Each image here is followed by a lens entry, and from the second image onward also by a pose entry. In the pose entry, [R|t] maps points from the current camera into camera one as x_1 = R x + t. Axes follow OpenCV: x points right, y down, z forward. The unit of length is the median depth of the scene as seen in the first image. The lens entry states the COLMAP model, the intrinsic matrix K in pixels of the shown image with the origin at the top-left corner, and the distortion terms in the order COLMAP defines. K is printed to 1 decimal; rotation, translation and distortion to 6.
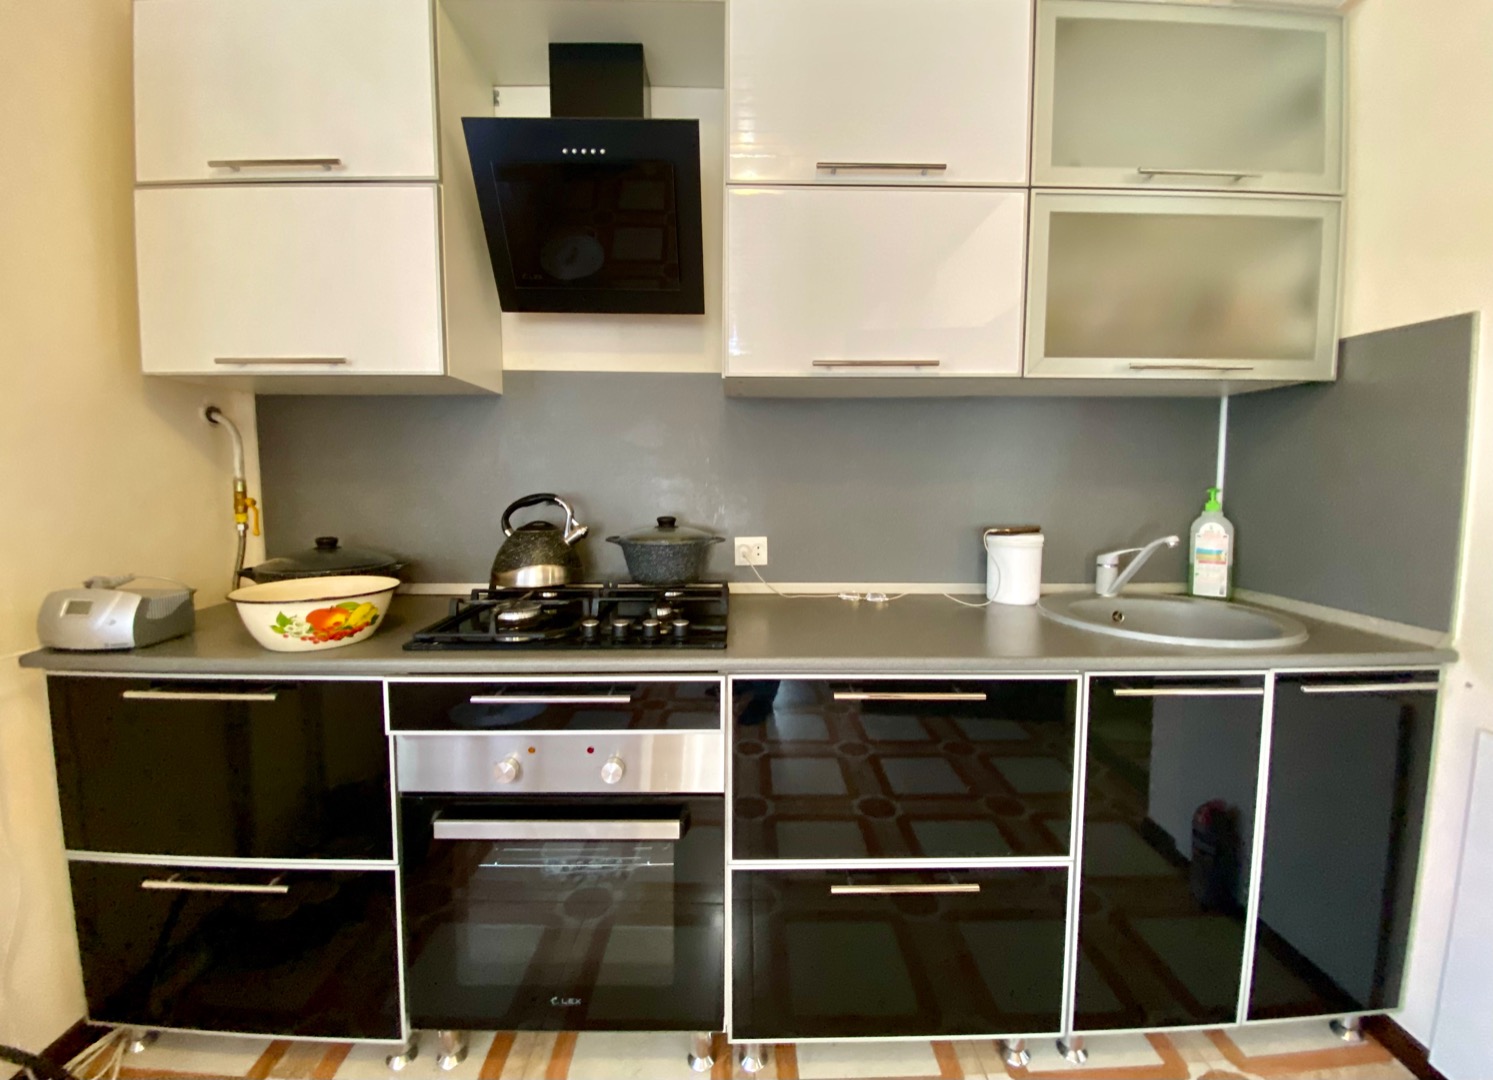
lens RADIAL K [[627.0, 0, 748.3], [0, 627.0, 514.3], [0, 0, 1]] dist [0.012698, -0.018501]
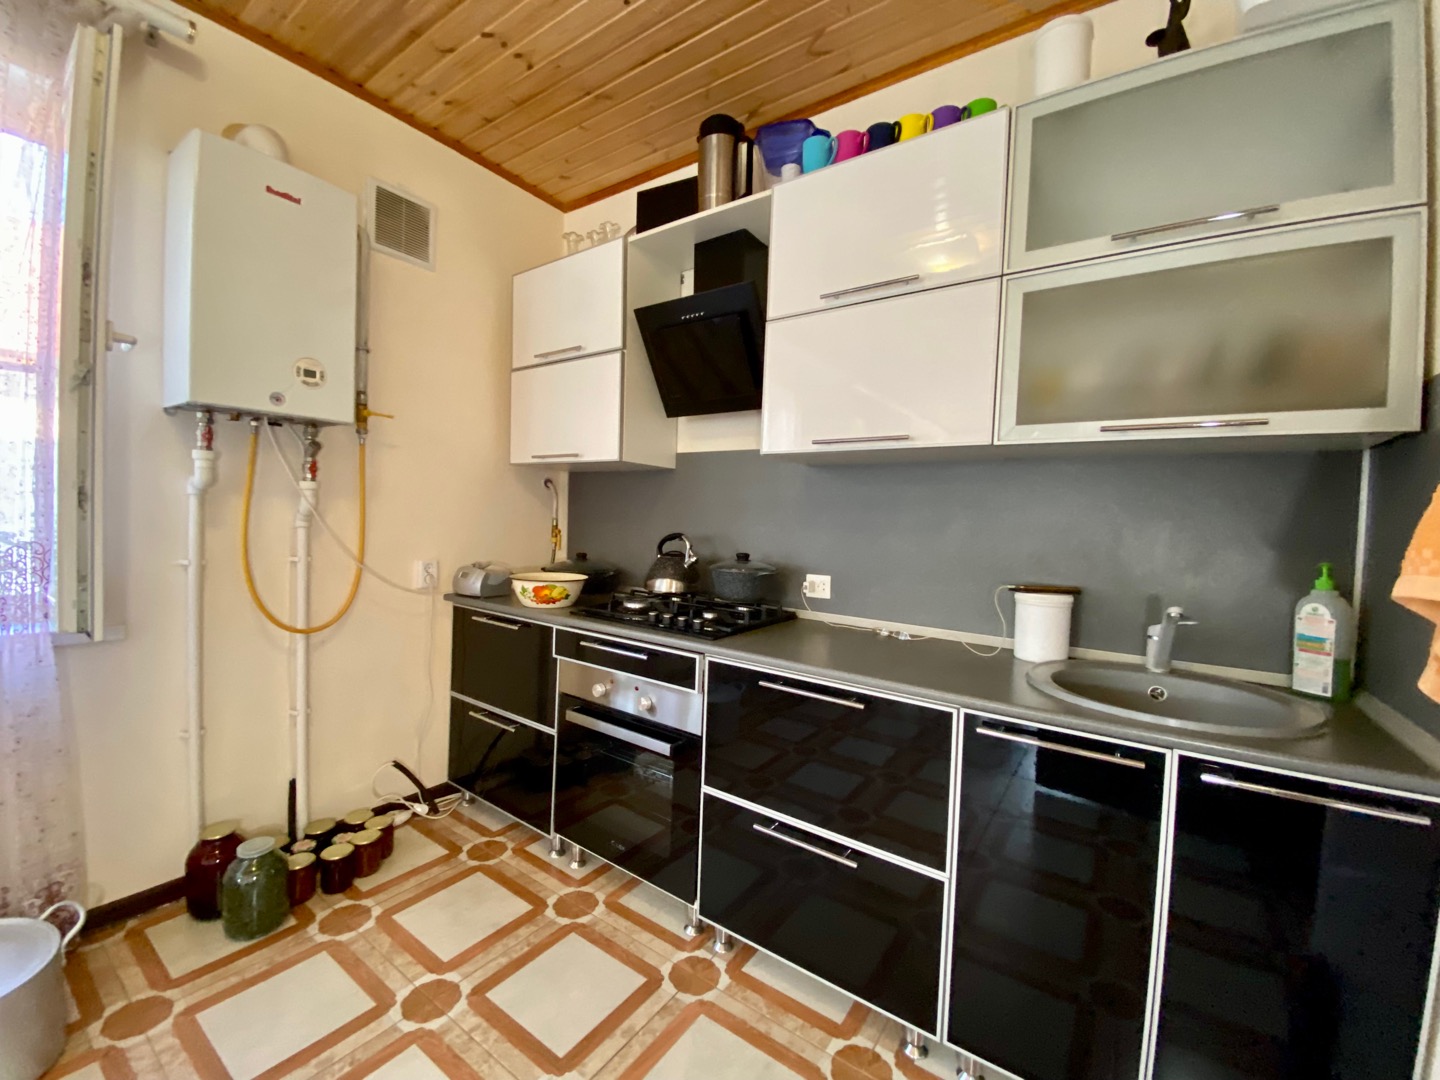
lens RADIAL K [[584.9, 0, 722.5], [0, 584.9, 534.8], [0, 0, 1]] dist [0.017513, -0.017935]
pose [[0.806944, 0.044079, -0.588981, 0.678219], [-0.074623, 0.996829, -0.027636, 0.003194], [0.585895, 0.066252, 0.807674, -0.099819]]
